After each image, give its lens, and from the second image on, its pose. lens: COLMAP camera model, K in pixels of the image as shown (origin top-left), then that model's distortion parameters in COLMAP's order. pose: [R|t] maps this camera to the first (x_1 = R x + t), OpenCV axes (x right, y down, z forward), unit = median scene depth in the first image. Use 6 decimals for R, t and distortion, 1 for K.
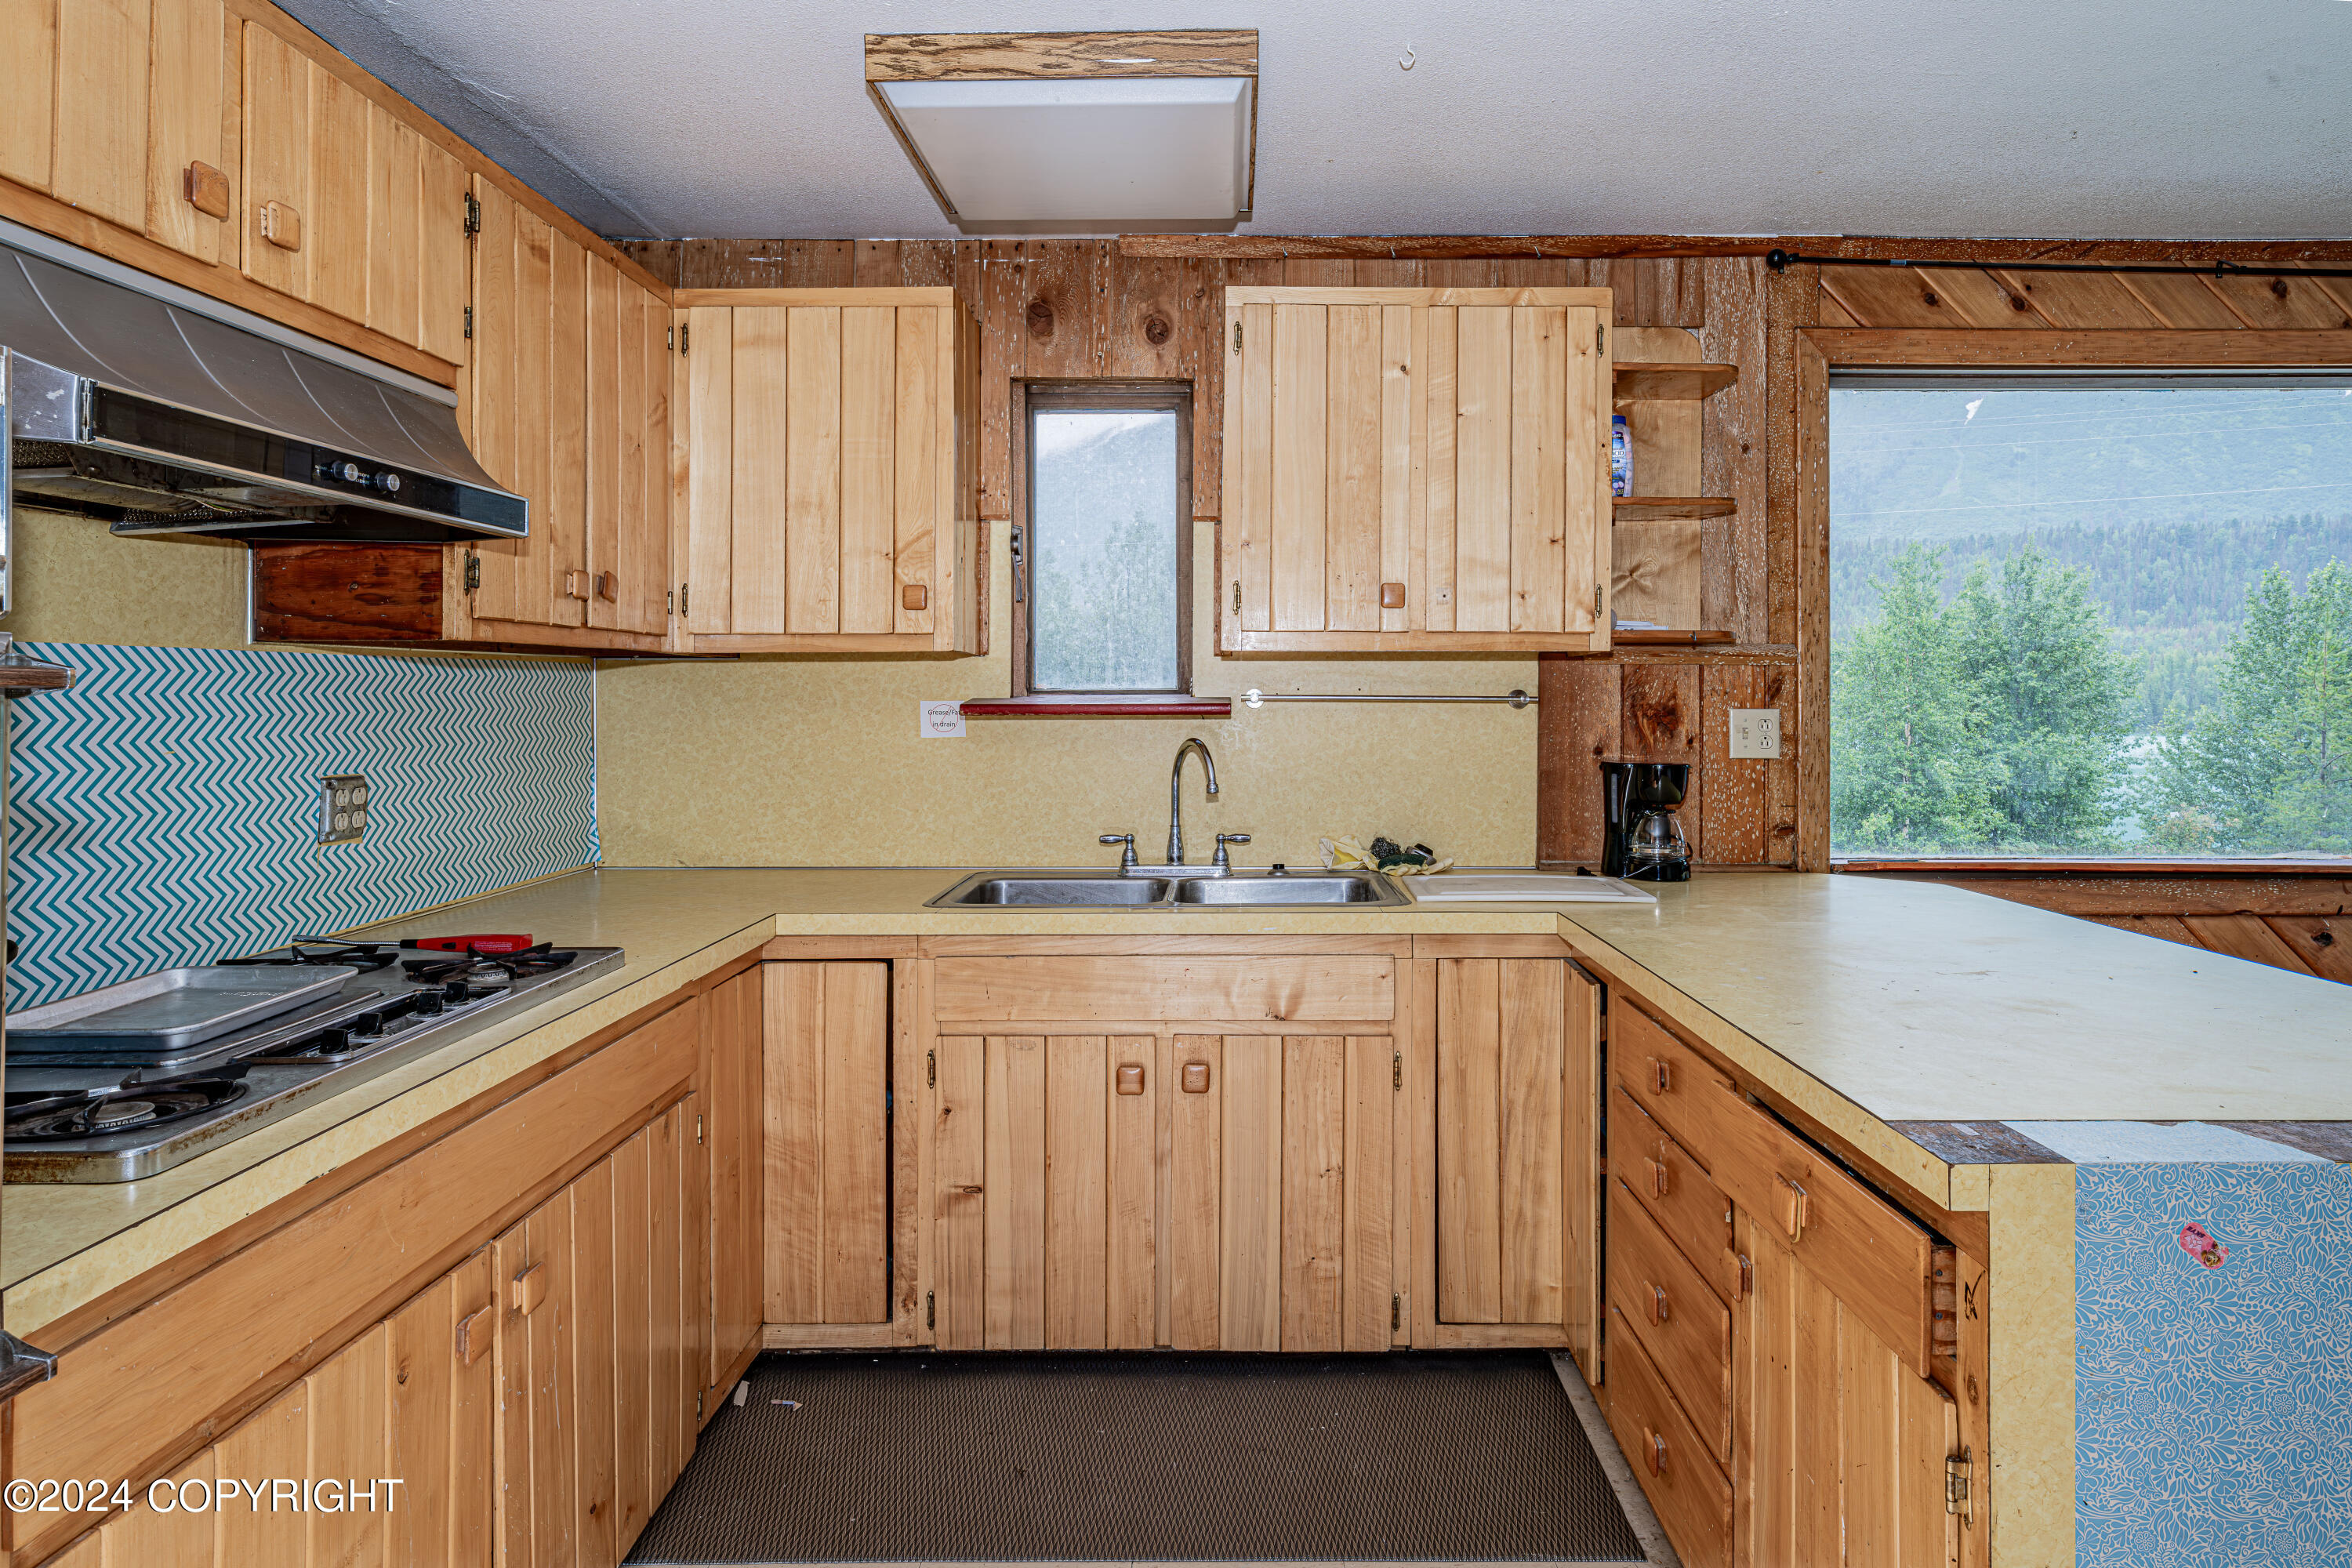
lens RADIAL K [[1340.5, 0, 1223.3], [0, 1340.5, 705.3], [0, 0, 1]] dist [0.001127, -0.001306]
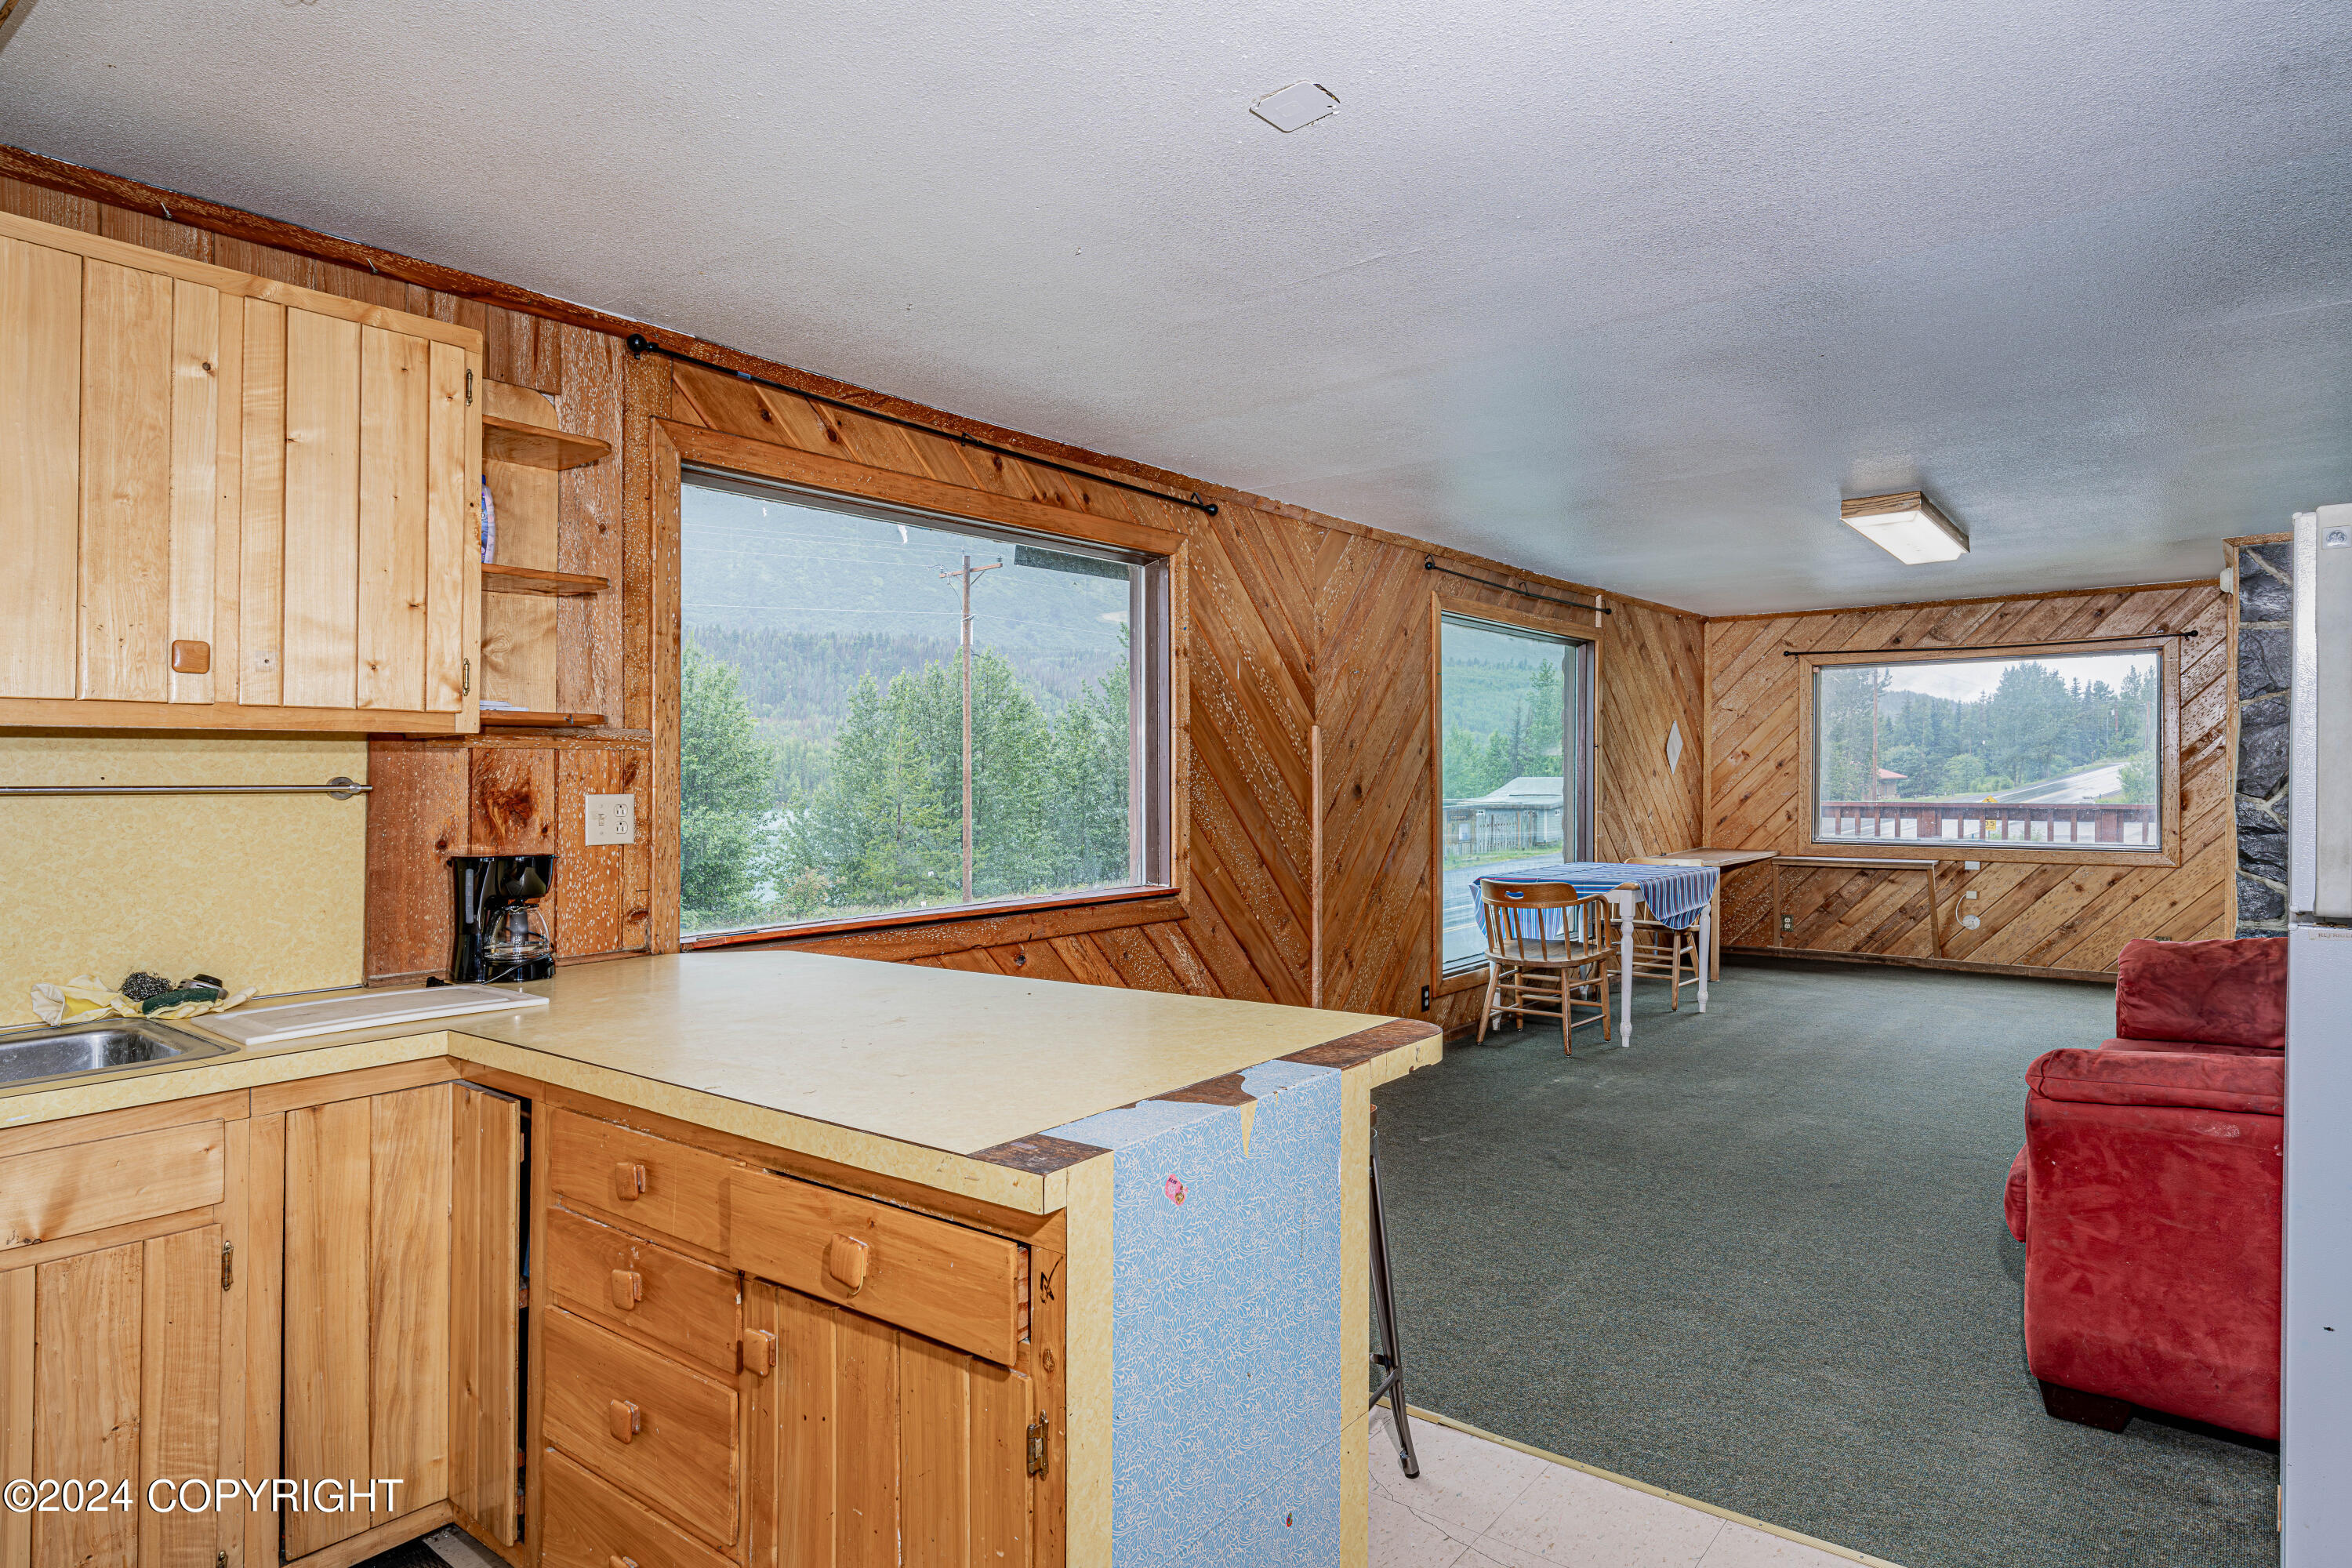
lens RADIAL K [[1332.3, 0, 1176.0], [0, 1332.3, 784.0], [0, 0, 1]] dist [0.000105, -0.001026]
pose [[0.610876, -0.012653, 0.791625, -0.130134], [0.015398, 0.999873, 0.004100, -0.002610], [-0.791576, 0.009685, 0.610994, 0.076870]]
